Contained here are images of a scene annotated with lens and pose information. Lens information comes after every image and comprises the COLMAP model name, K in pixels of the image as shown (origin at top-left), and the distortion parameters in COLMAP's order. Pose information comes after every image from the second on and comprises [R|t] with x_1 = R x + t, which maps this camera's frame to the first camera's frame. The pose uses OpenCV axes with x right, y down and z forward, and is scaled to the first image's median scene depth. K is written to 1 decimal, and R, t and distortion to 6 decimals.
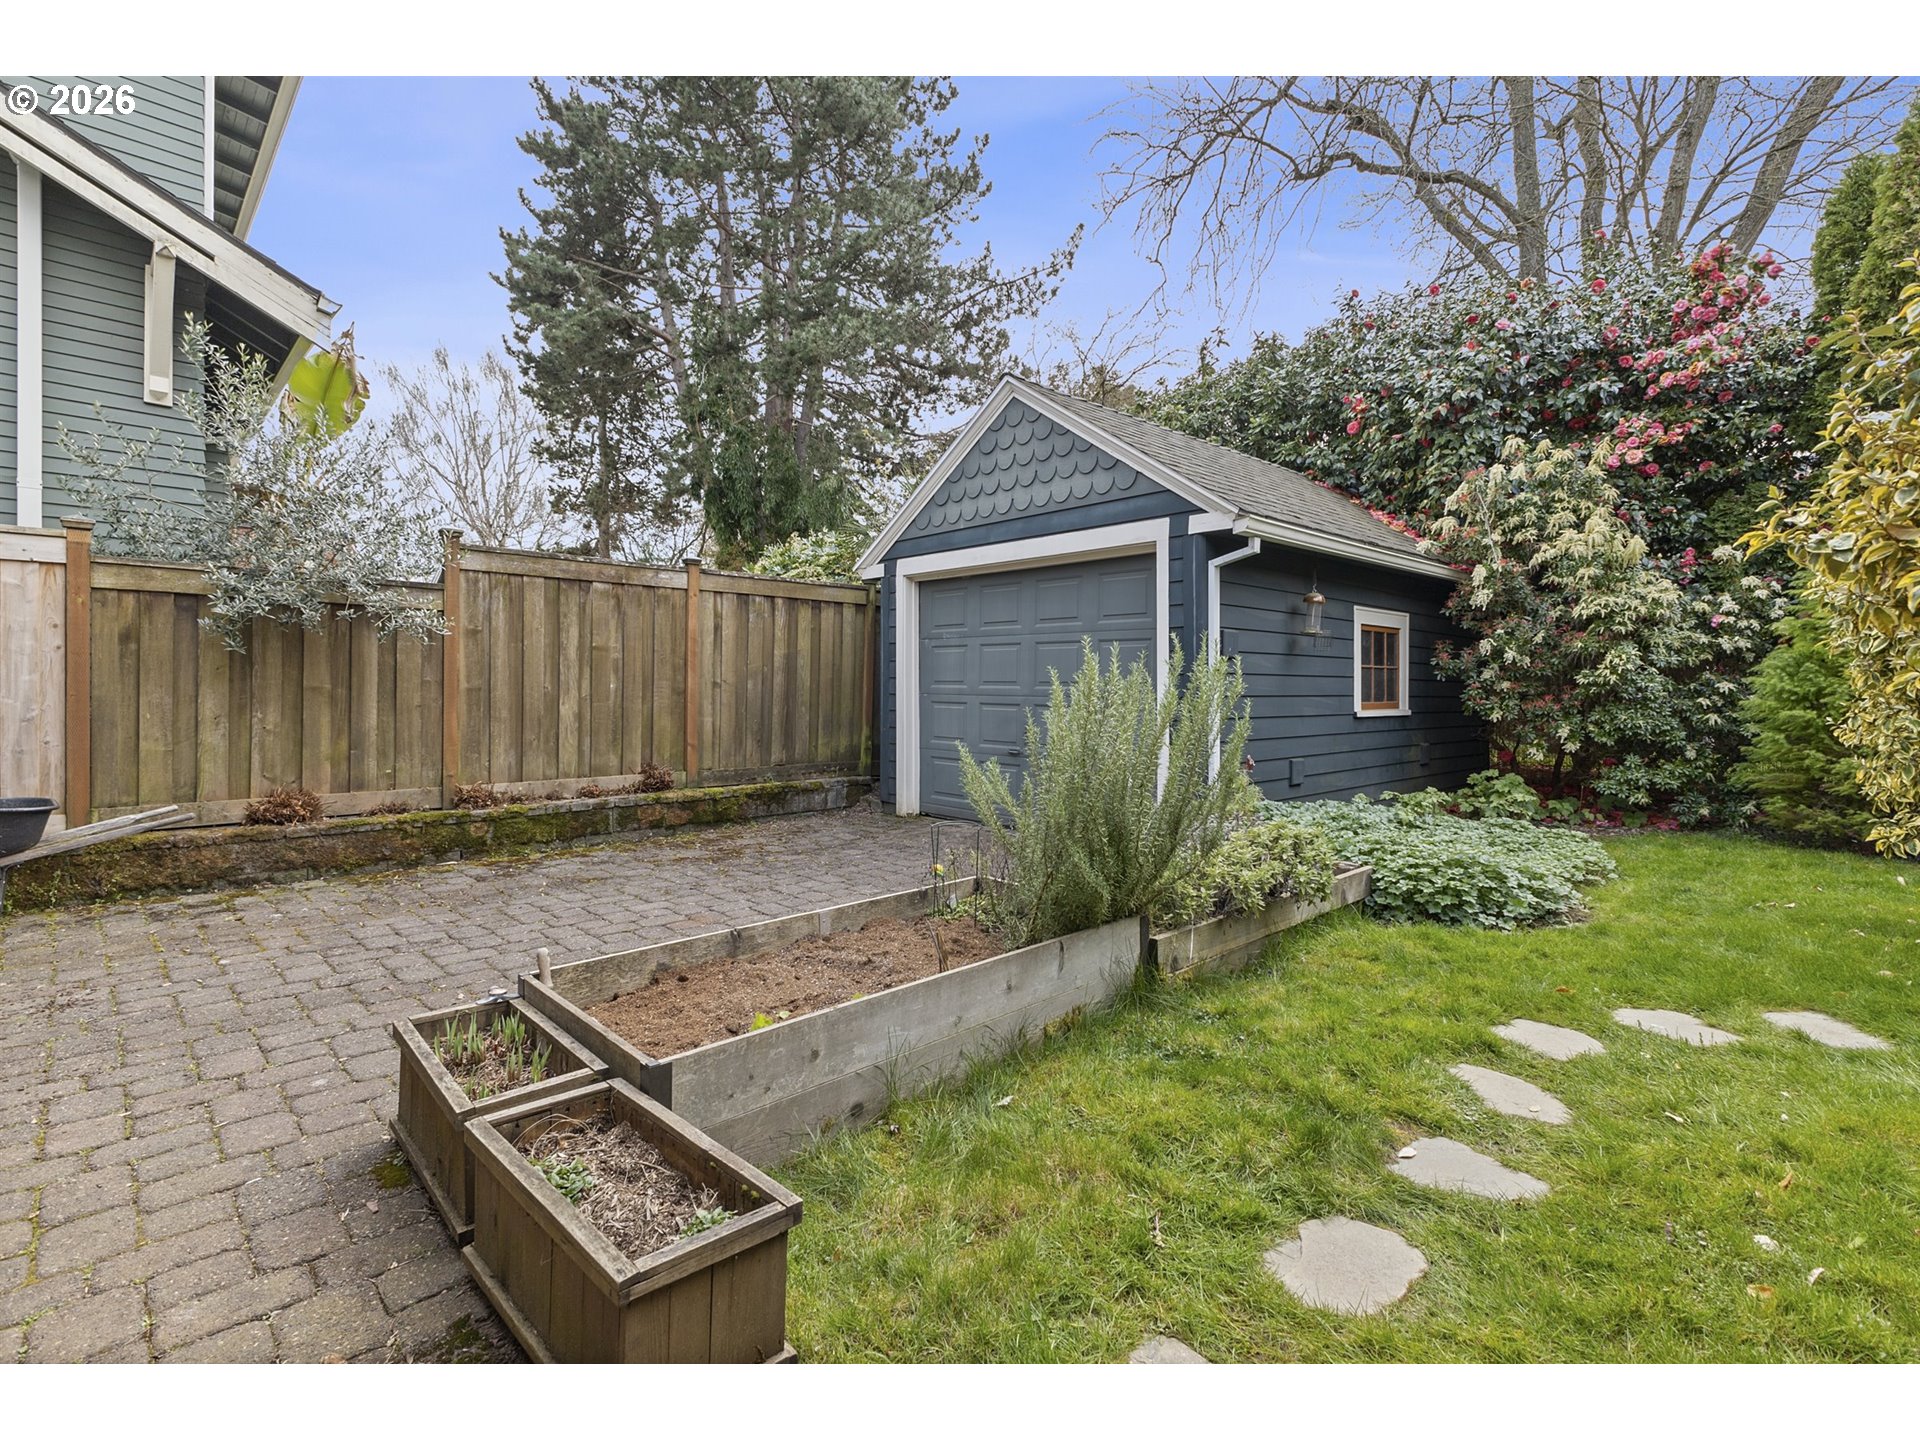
lens RADIAL K [[834.1, 0, 958.2], [0, 834.1, 713.7], [0, 0, 1]] dist [0.008724, -0.001138]
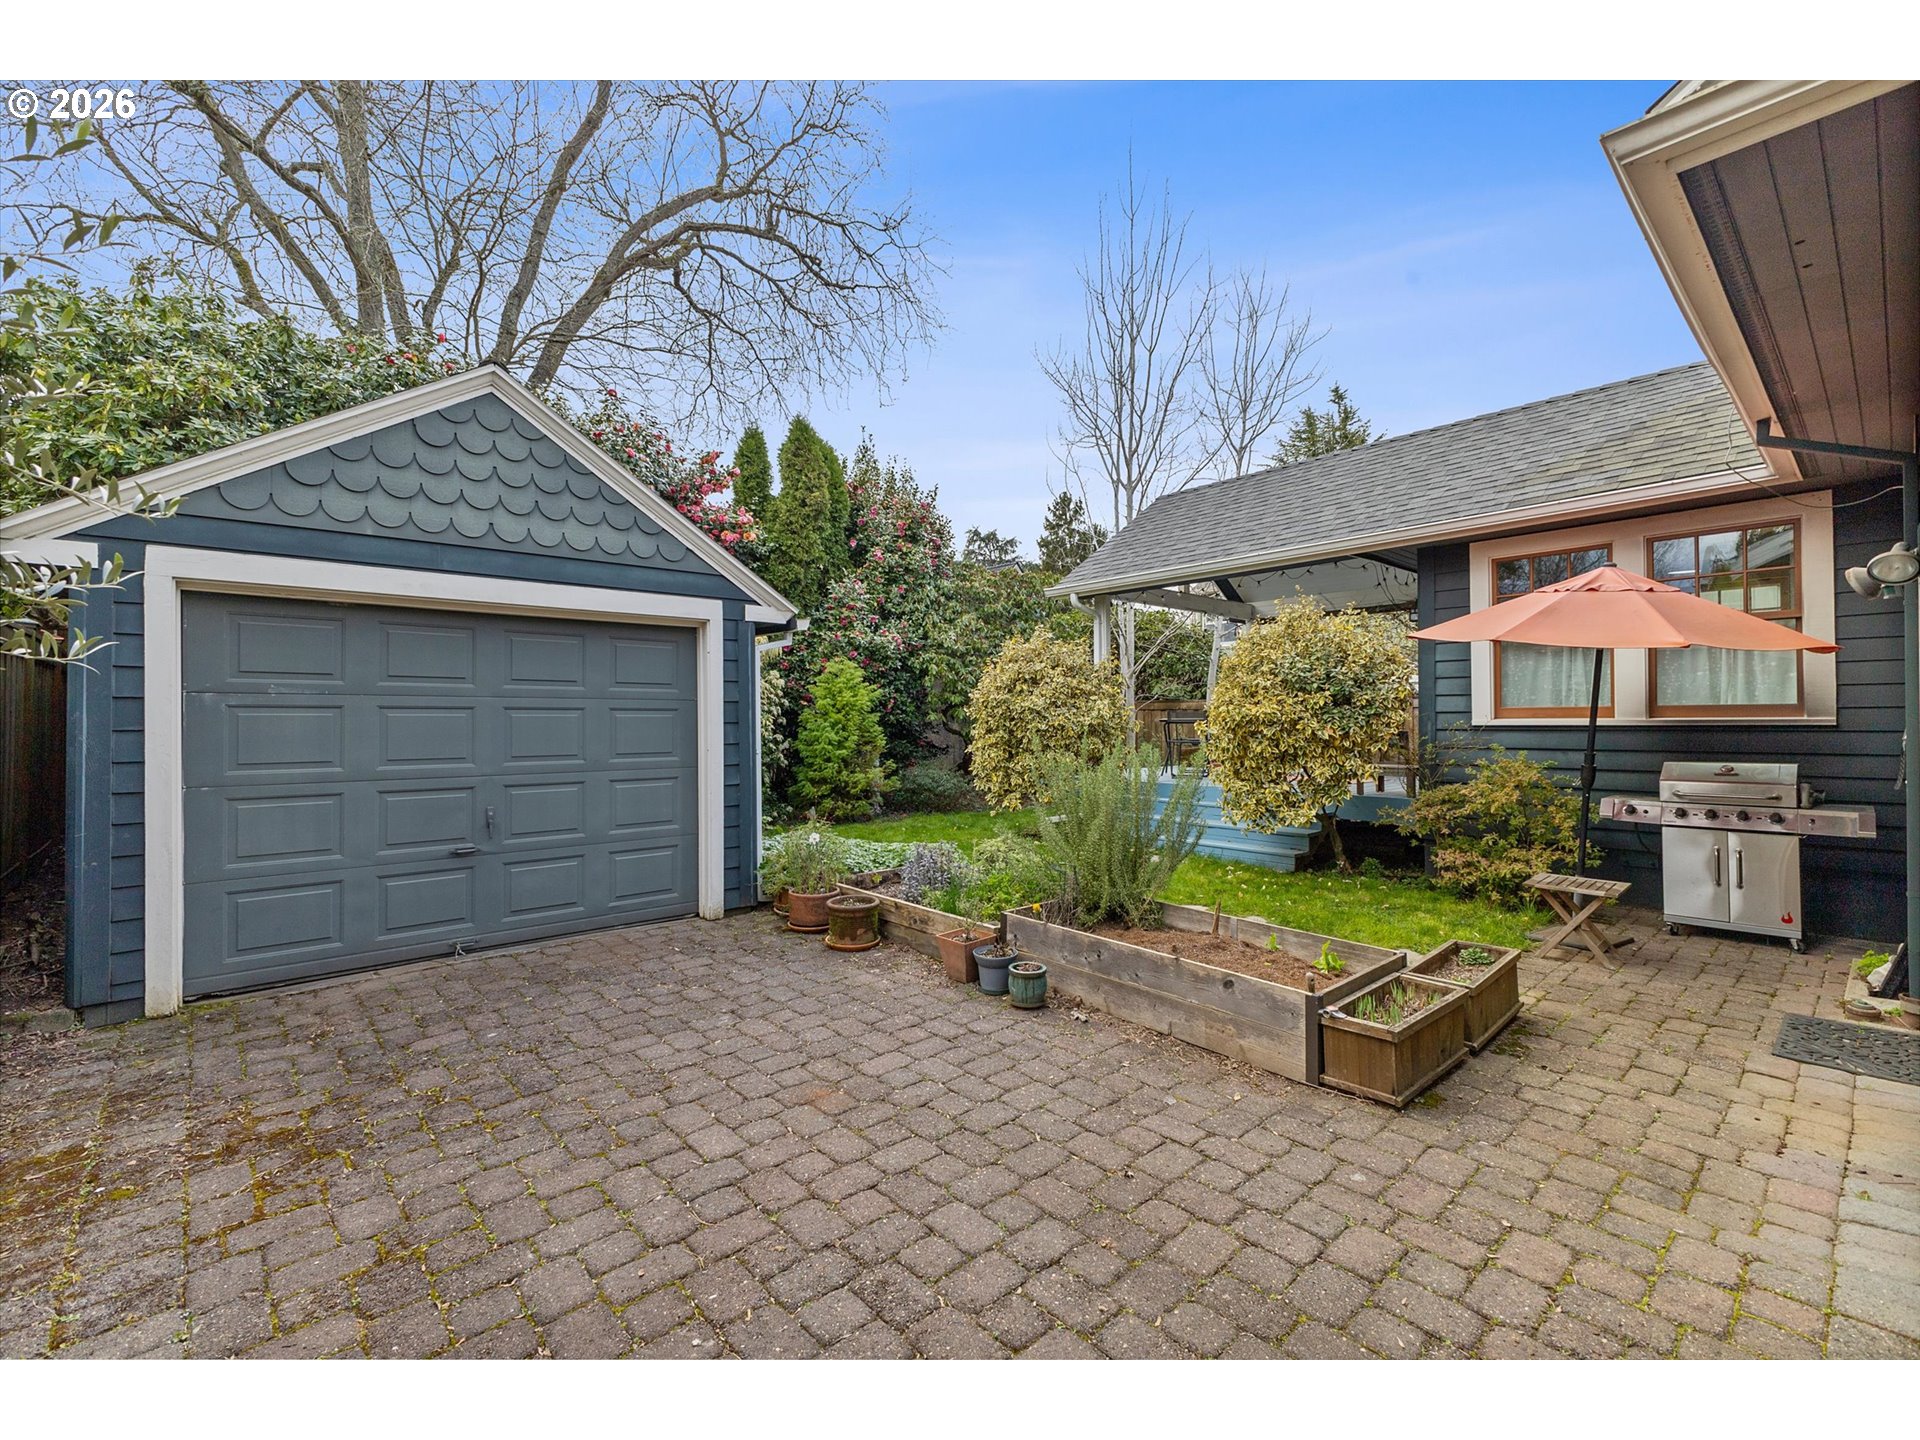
lens RADIAL K [[834.1, 0, 958.2], [0, 834.1, 713.7], [0, 0, 1]] dist [0.008724, -0.001138]
pose [[0.075314, -0.001047, 0.997159, -0.756195], [0.042156, 0.999109, -0.002135, -0.066437], [-0.996268, 0.042197, 0.075291, 0.571288]]
